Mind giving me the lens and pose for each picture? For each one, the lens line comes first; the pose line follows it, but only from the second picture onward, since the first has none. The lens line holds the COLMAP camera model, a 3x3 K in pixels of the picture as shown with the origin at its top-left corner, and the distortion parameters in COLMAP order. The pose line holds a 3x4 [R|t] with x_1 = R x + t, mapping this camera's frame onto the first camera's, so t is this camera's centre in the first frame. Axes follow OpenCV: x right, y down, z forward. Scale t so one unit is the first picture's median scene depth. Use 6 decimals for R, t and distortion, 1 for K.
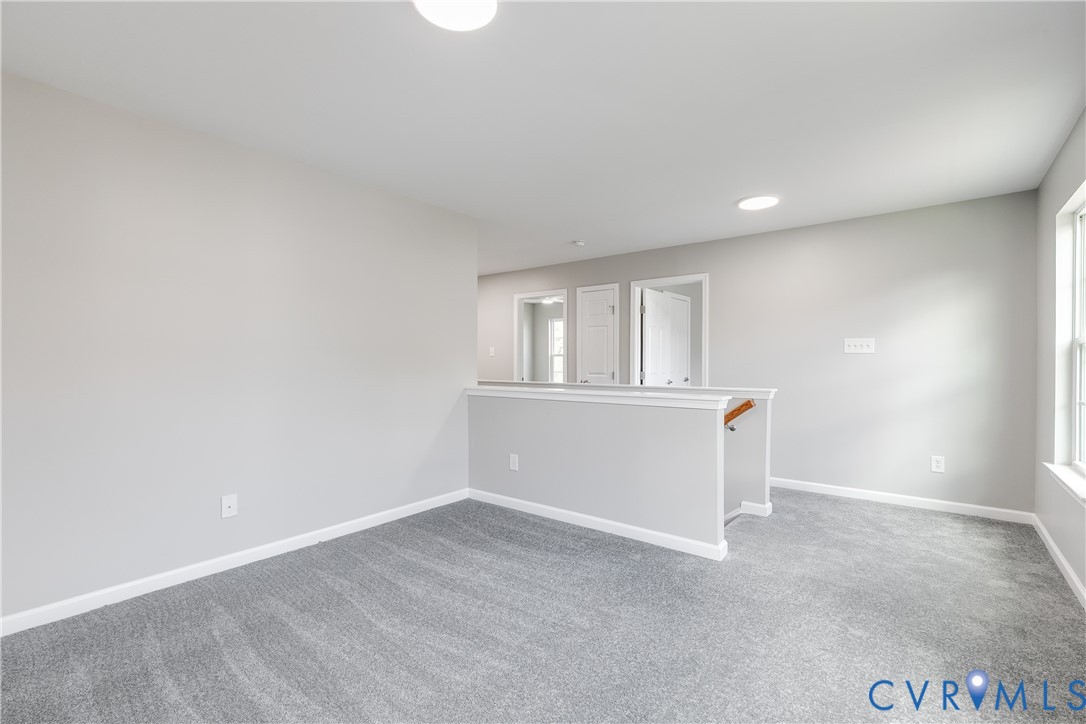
lens RADIAL K [[494.7, 0, 549.2], [0, 494.7, 362.7], [0, 0, 1]] dist [-0.001631, -0.000304]
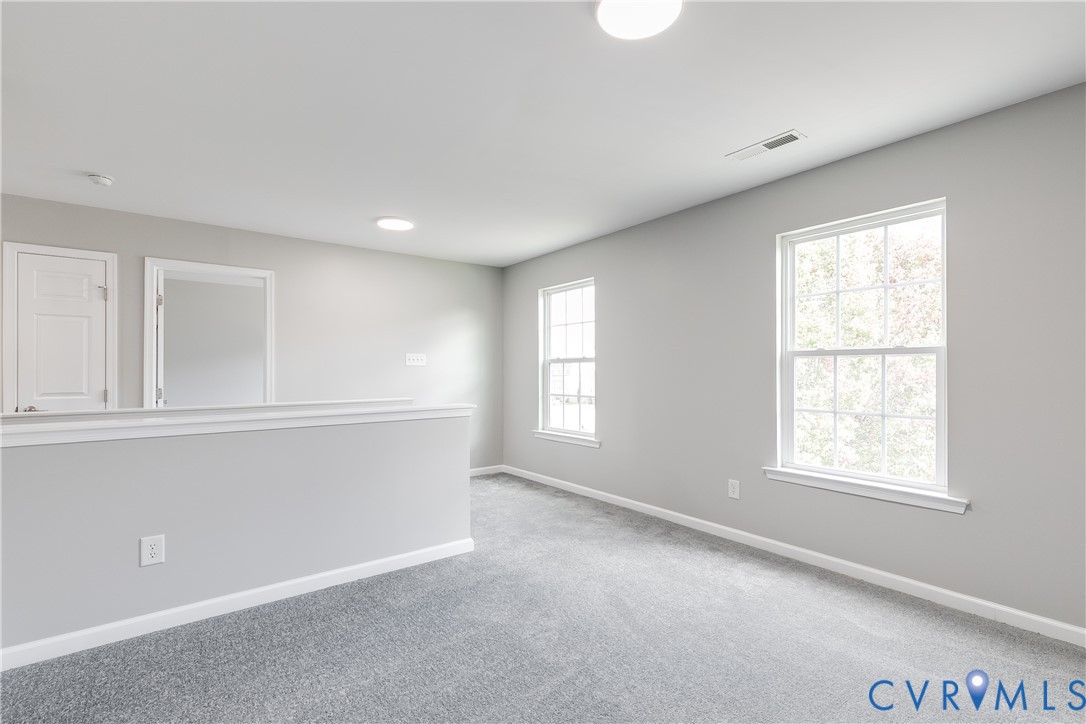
lens RADIAL K [[494.7, 0, 549.2], [0, 494.7, 362.7], [0, 0, 1]] dist [-0.001631, -0.000304]
pose [[0.229096, 0.018716, 0.973224, -0.491527], [0.006973, 0.999758, -0.020868, 0.001093], [-0.973379, 0.011567, 0.228910, 0.395364]]
